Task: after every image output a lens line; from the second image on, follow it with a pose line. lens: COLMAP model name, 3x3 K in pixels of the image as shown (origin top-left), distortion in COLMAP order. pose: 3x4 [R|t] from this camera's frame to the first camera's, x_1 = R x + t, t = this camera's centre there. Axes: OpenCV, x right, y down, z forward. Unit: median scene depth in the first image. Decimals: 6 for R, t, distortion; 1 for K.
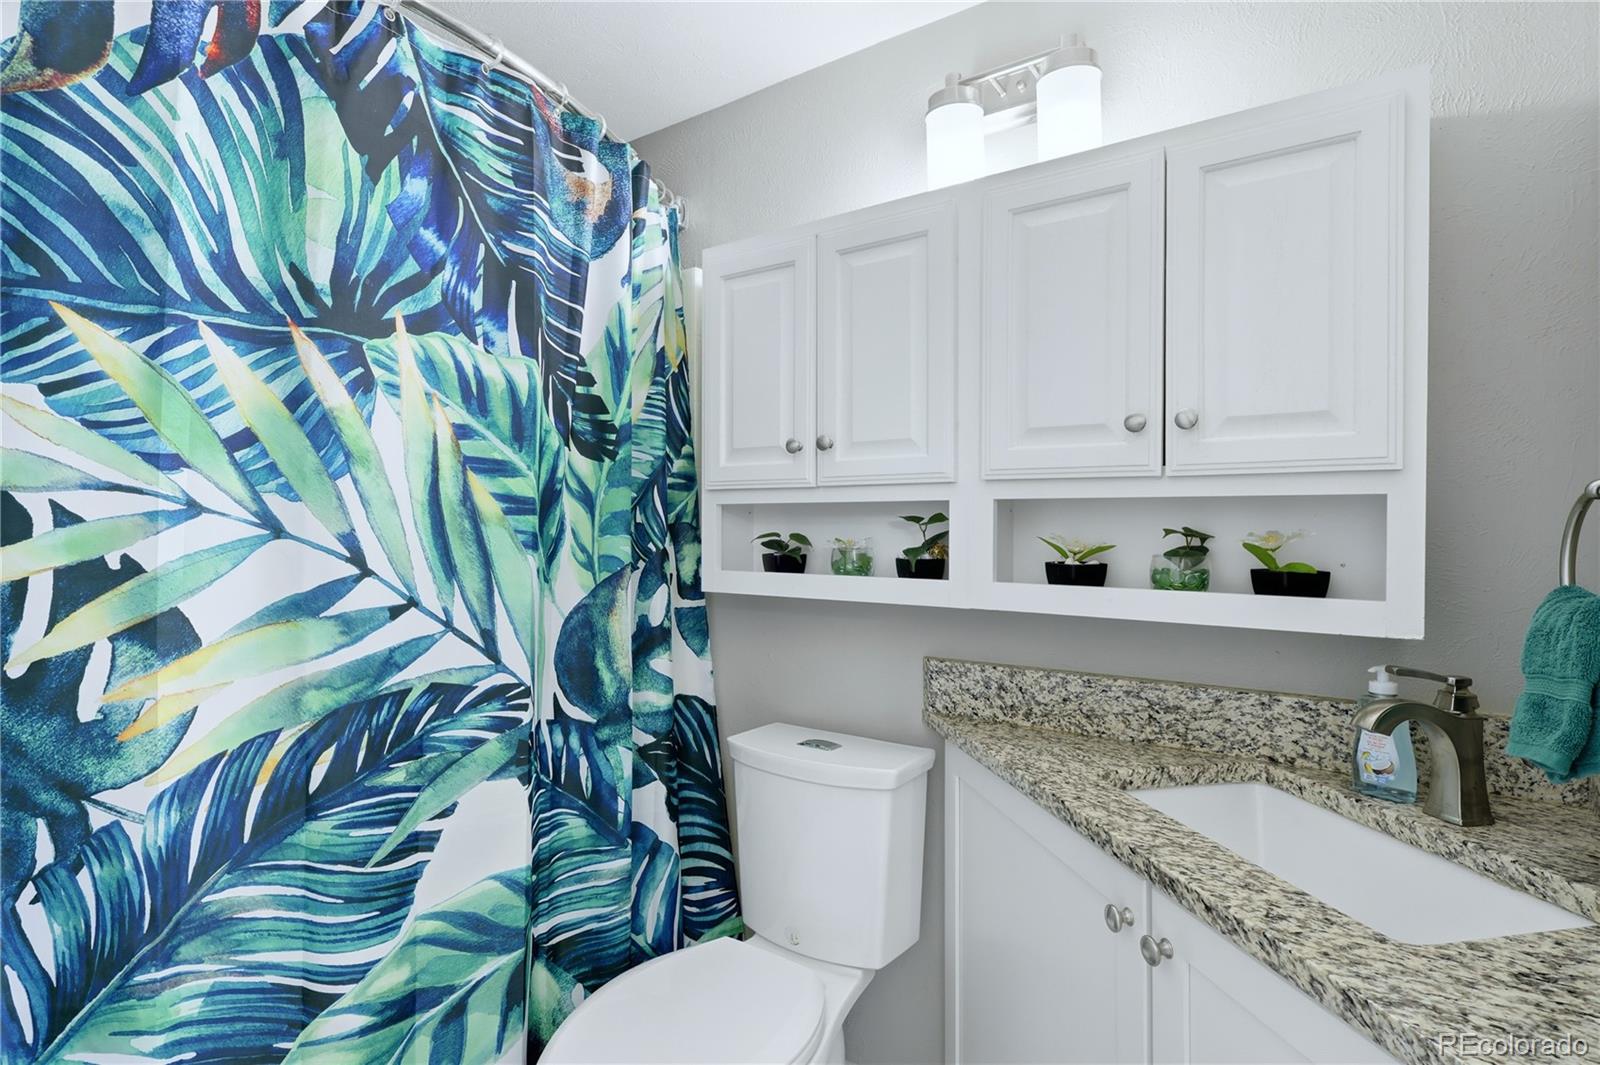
lens RADIAL K [[830.1, 0, 797.3], [0, 830.1, 544.4], [0, 0, 1]] dist [-0.001906, 0.000212]
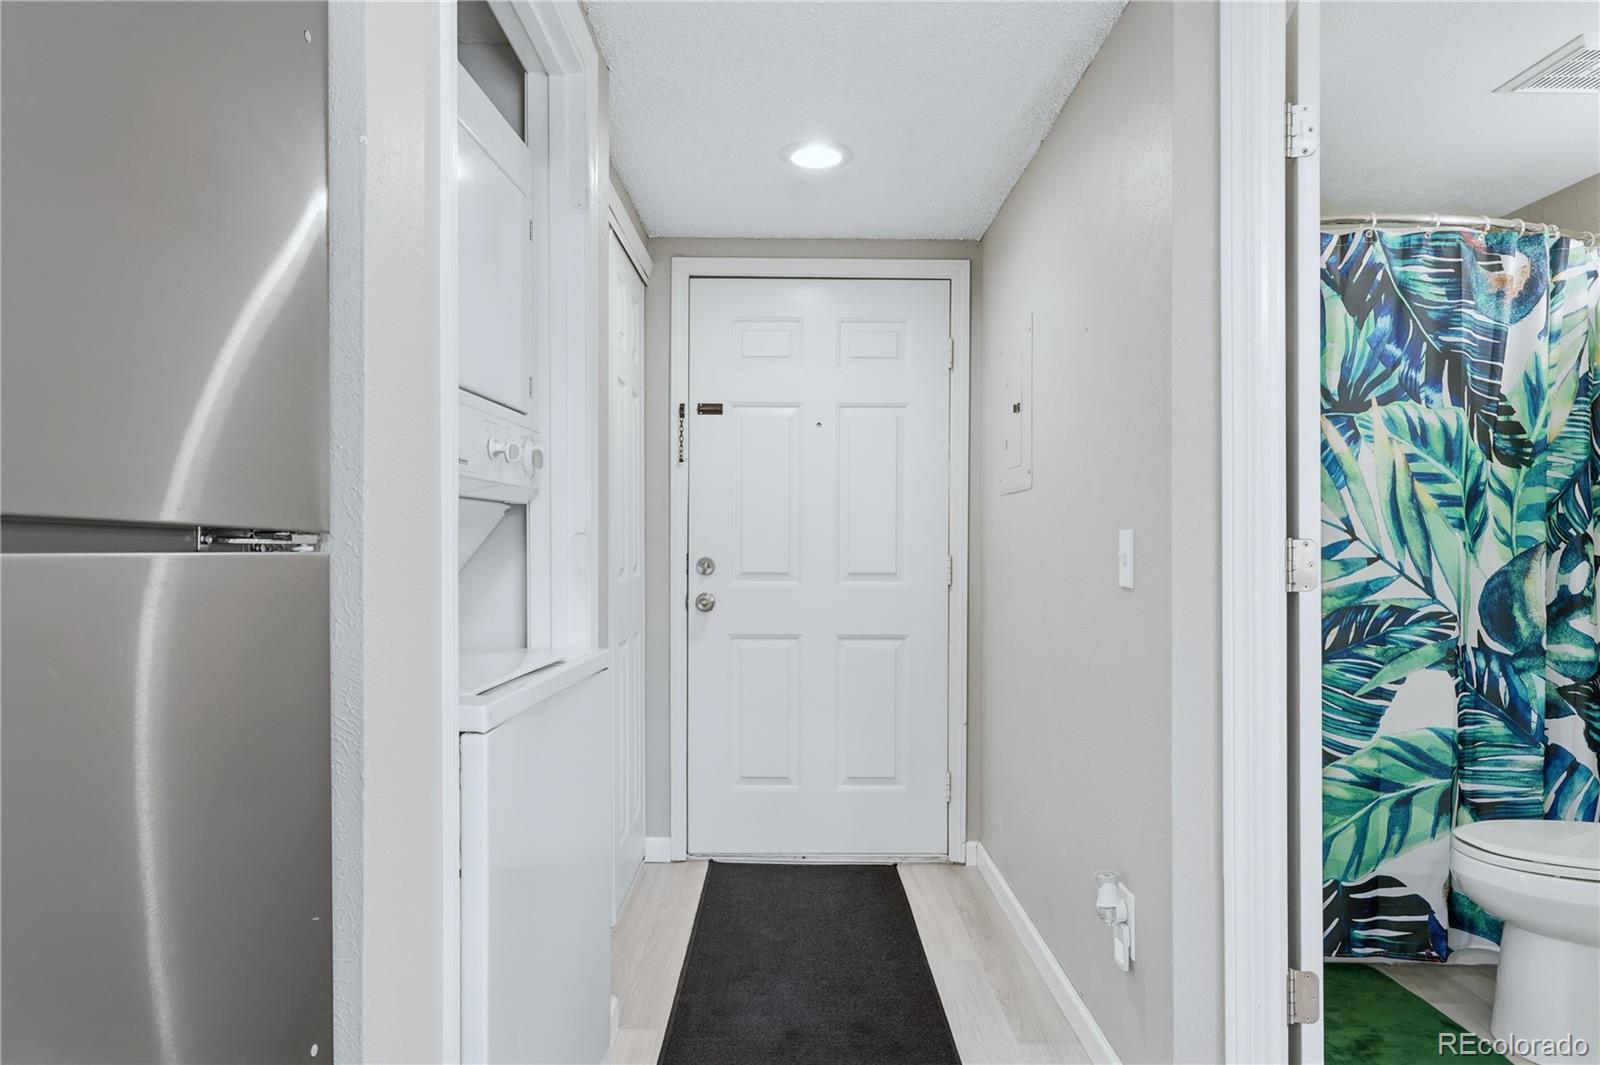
lens RADIAL K [[979.9, 0, 809.2], [0, 979.9, 540.4], [0, 0, 1]] dist [-0.002423, 0.005017]
pose [[0.600356, -0.003310, -0.799726, 0.430456], [-0.017128, 0.999709, -0.016995, 0.081944], [0.799550, 0.023900, 0.600124, -1.108861]]
